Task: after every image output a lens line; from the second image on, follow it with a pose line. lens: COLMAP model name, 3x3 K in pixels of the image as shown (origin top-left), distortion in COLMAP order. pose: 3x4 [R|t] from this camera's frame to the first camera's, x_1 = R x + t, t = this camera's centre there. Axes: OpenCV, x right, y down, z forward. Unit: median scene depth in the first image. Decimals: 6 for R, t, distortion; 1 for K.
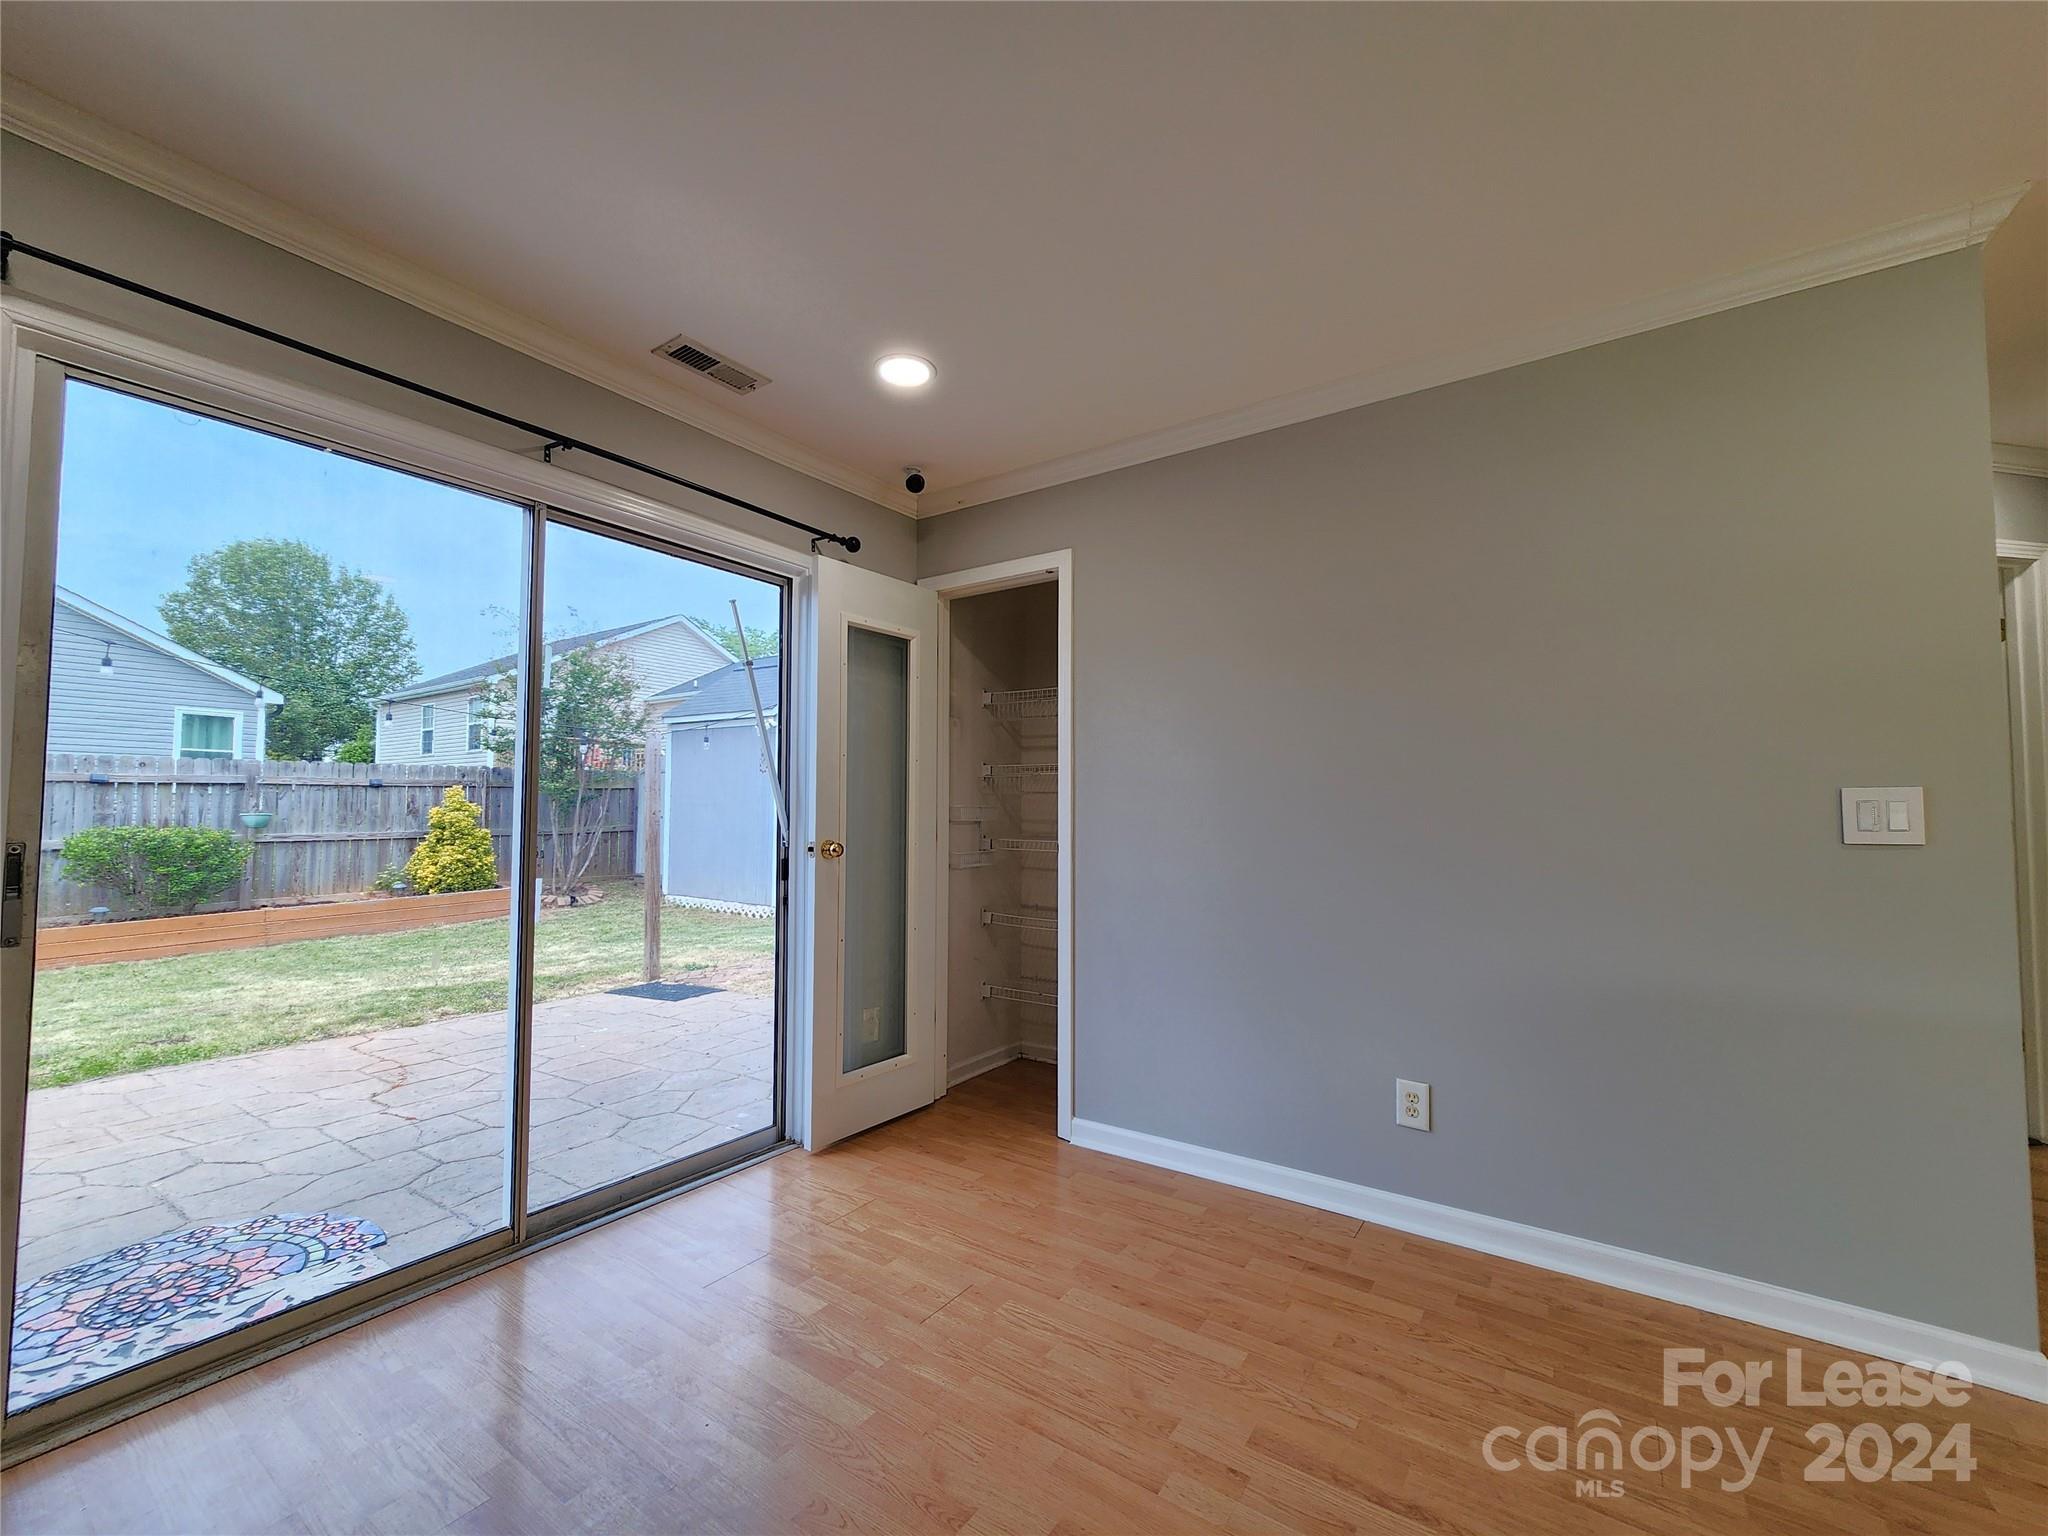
lens RADIAL K [[837.8, 0, 1028.0], [0, 837.8, 775.5], [0, 0, 1]] dist [-0.000200, -0.000248]
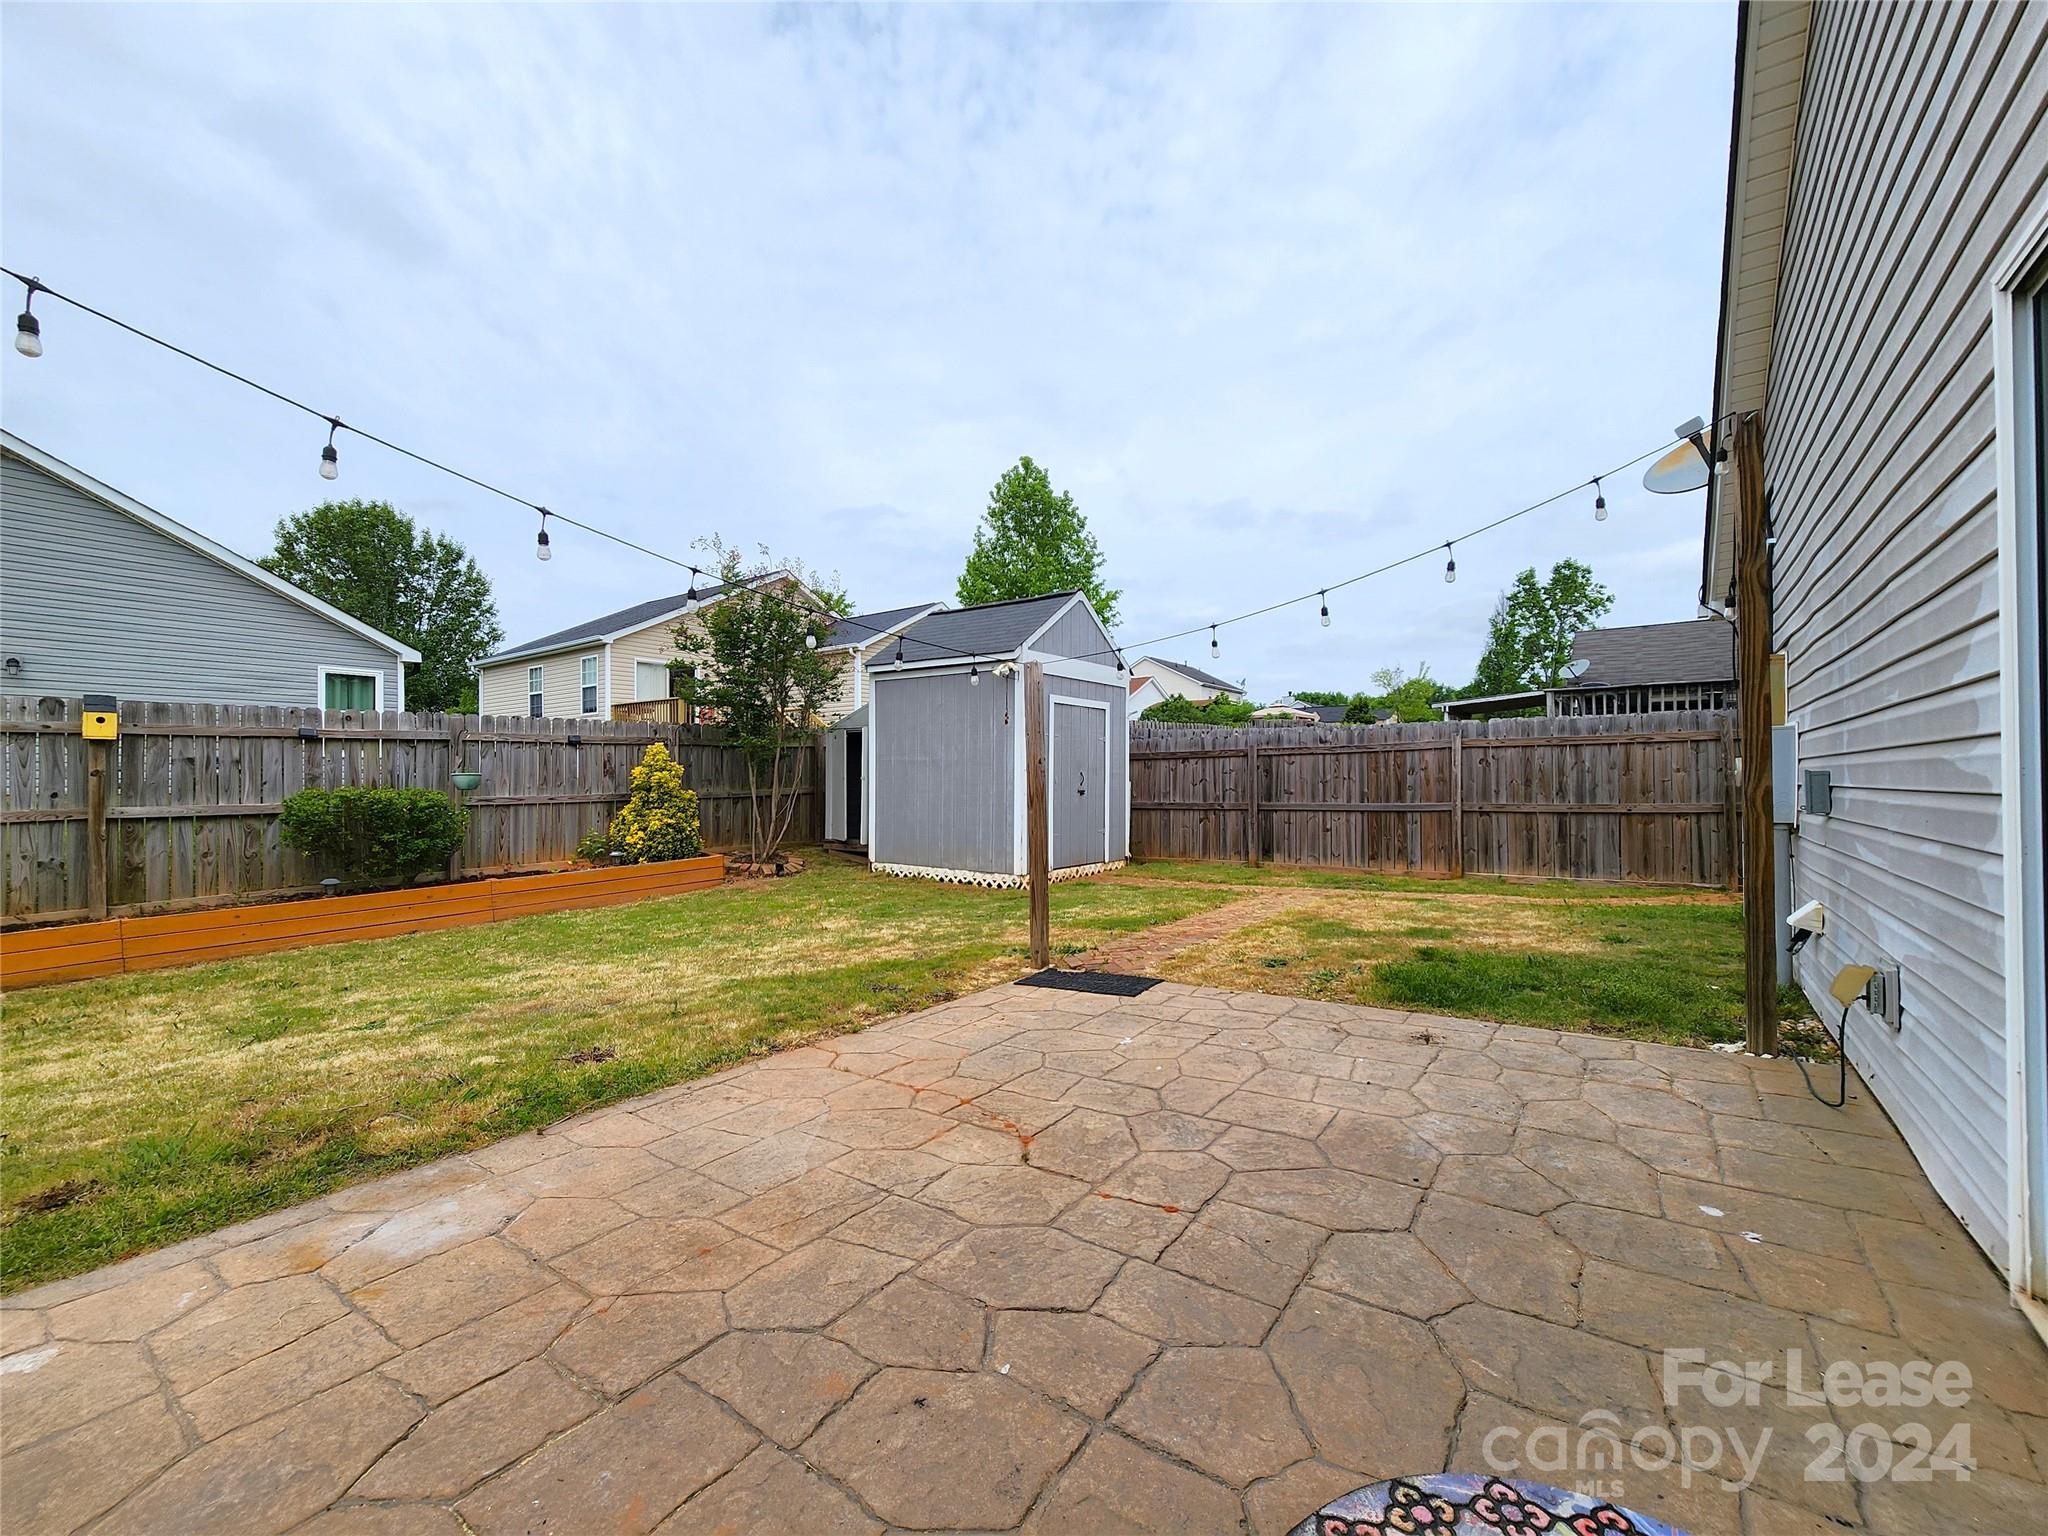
lens RADIAL K [[837.8, 0, 1028.0], [0, 837.8, 775.5], [0, 0, 1]] dist [-0.000200, -0.000248]
pose [[0.999346, -0.007960, -0.035275, -0.256463], [0.009324, 0.999209, 0.038667, 0.016588], [0.034939, -0.038971, 0.998629, 0.115615]]
